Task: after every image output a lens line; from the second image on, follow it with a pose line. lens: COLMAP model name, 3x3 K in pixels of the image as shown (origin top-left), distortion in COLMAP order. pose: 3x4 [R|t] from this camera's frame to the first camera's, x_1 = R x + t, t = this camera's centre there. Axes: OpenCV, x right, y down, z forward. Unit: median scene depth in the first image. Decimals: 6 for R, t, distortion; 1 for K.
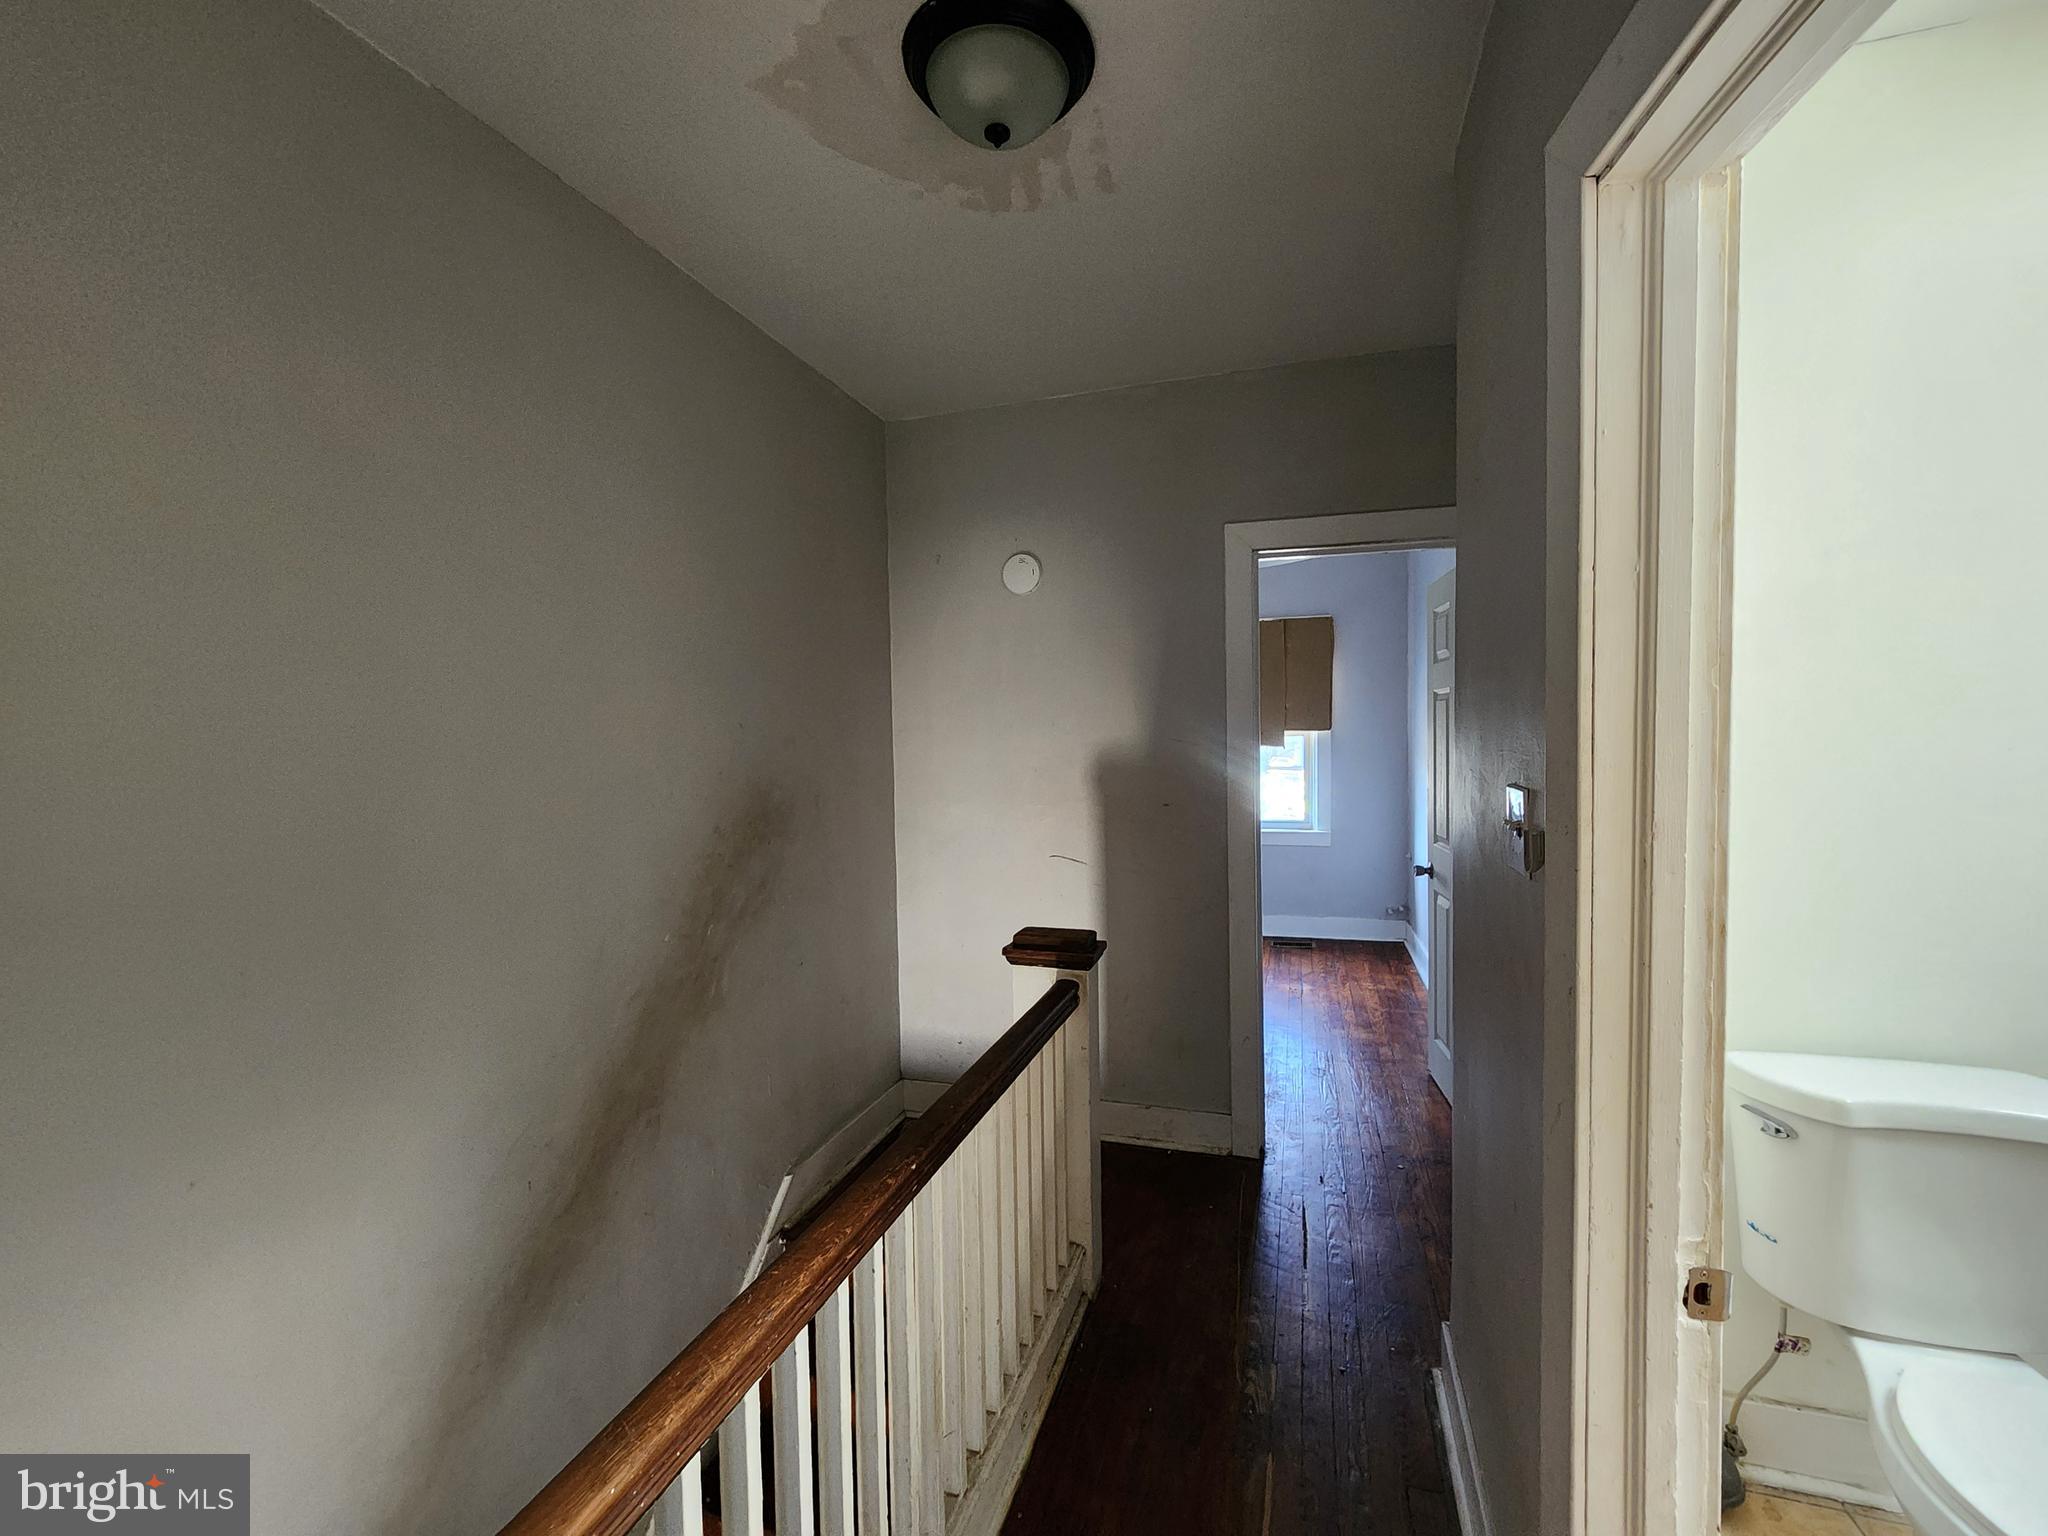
lens RADIAL K [[841.4, 0, 1027.1], [0, 841.4, 757.9], [0, 0, 1]] dist [0.000175, 0.000906]
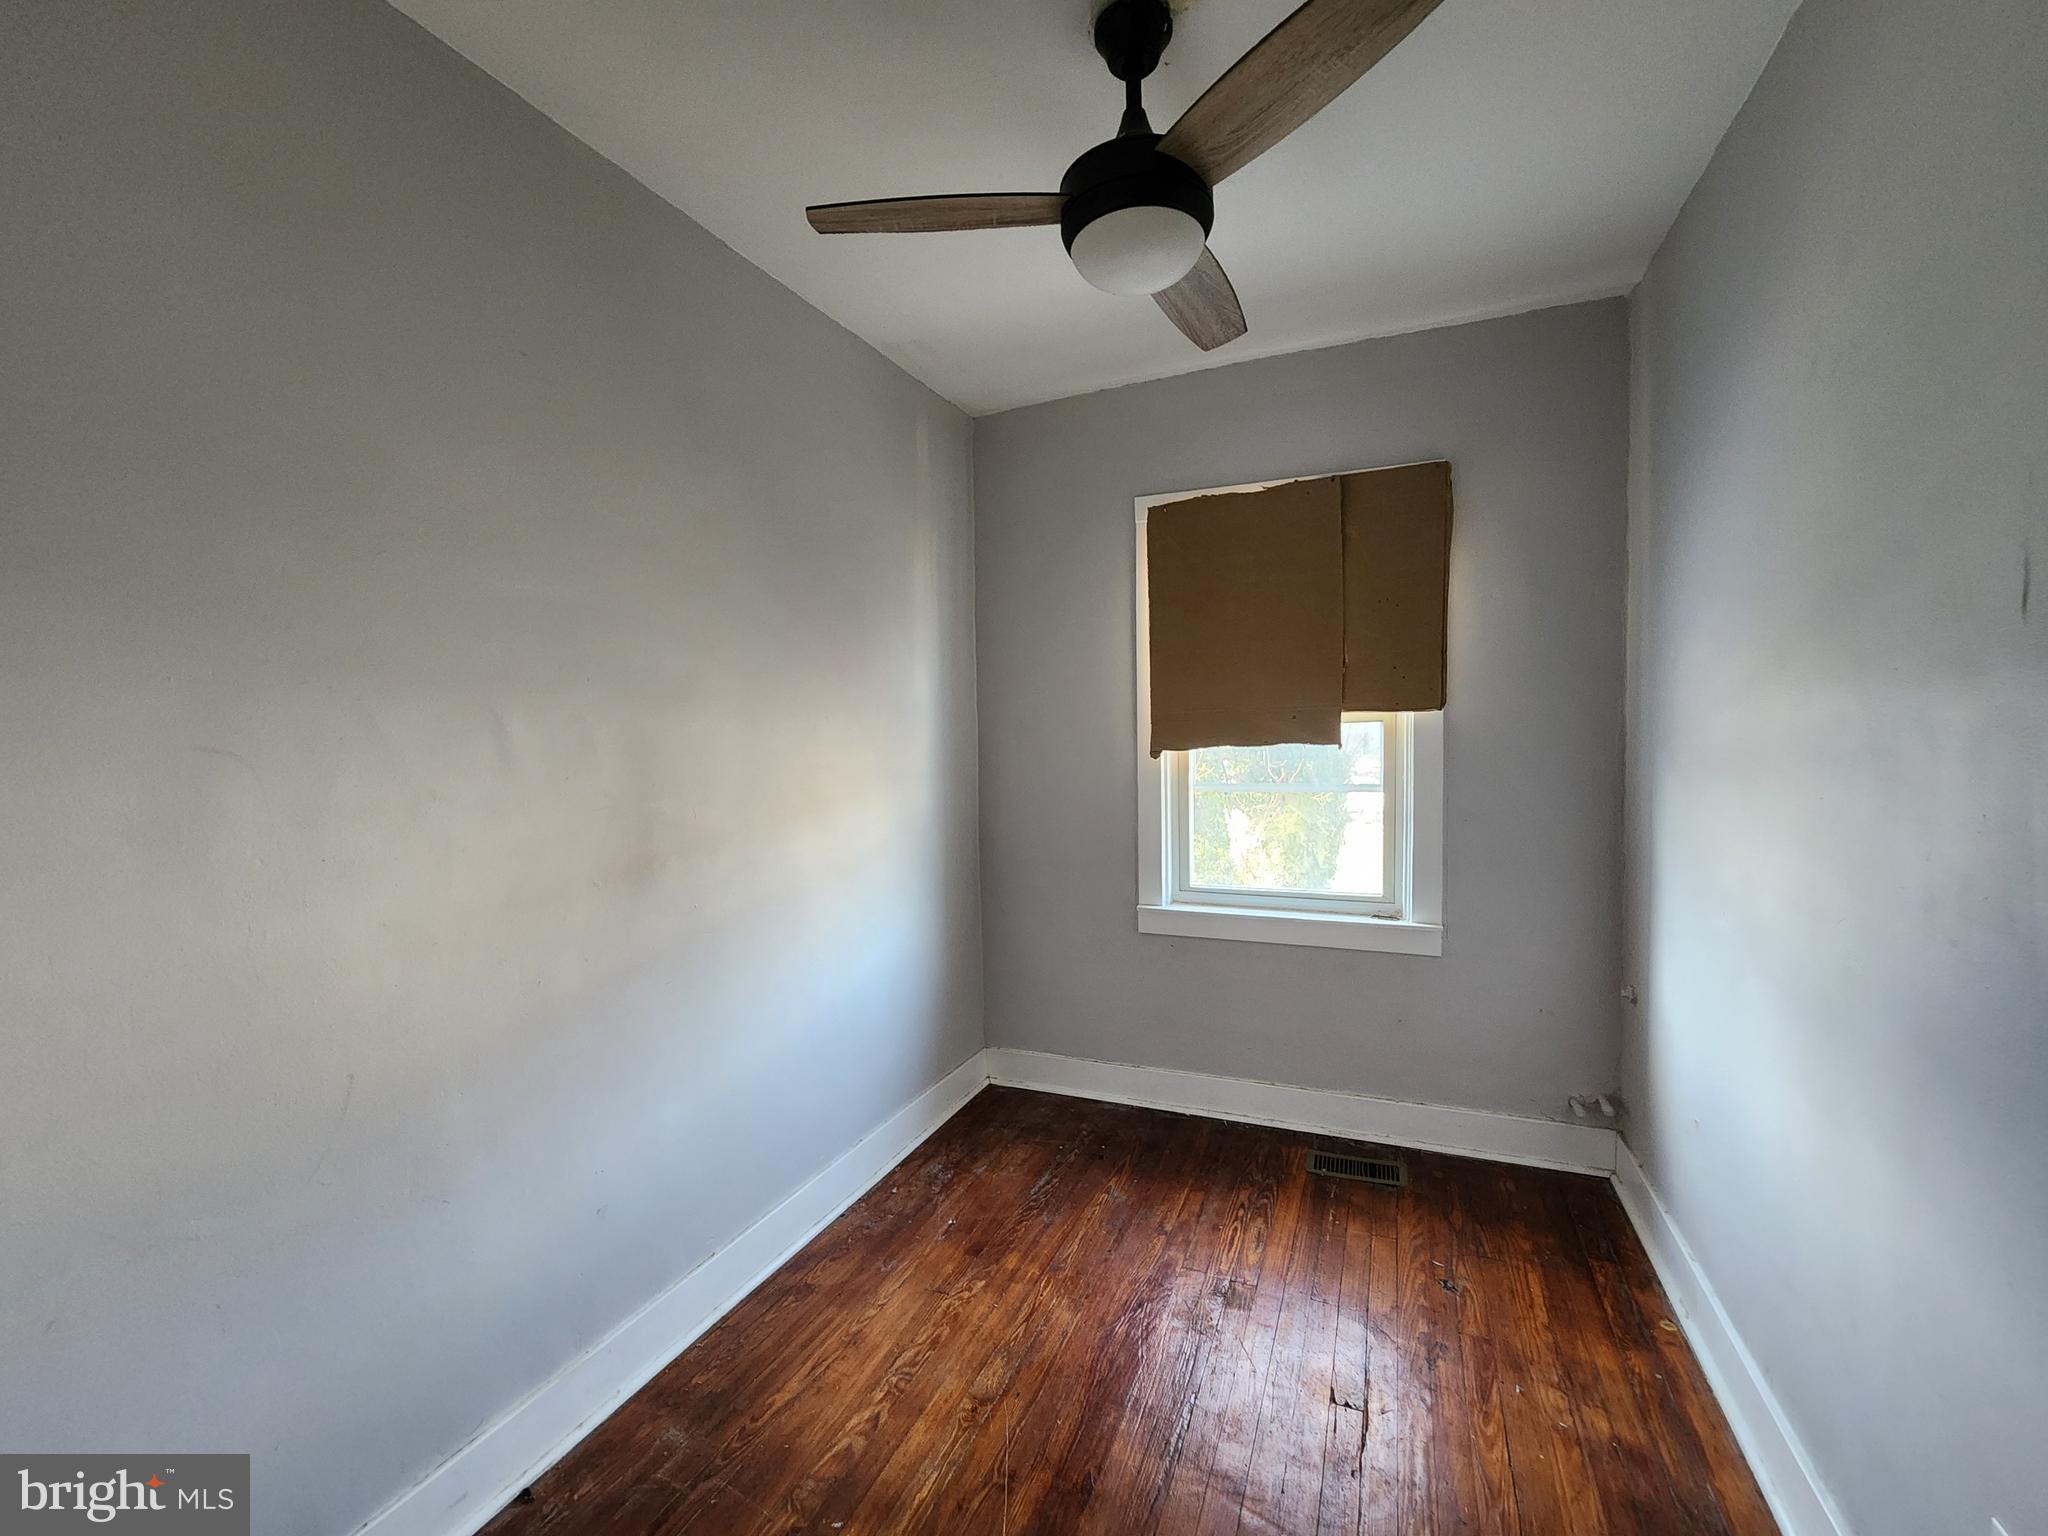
lens RADIAL K [[841.4, 0, 1025.3], [0, 841.4, 771.6], [0, 0, 1]] dist [0.000175, 0.000906]
pose [[0.994791, -0.002302, -0.101907, 0.179542], [0.004417, 0.999779, 0.020532, -0.009403], [0.101837, -0.020875, 0.994582, 0.516545]]
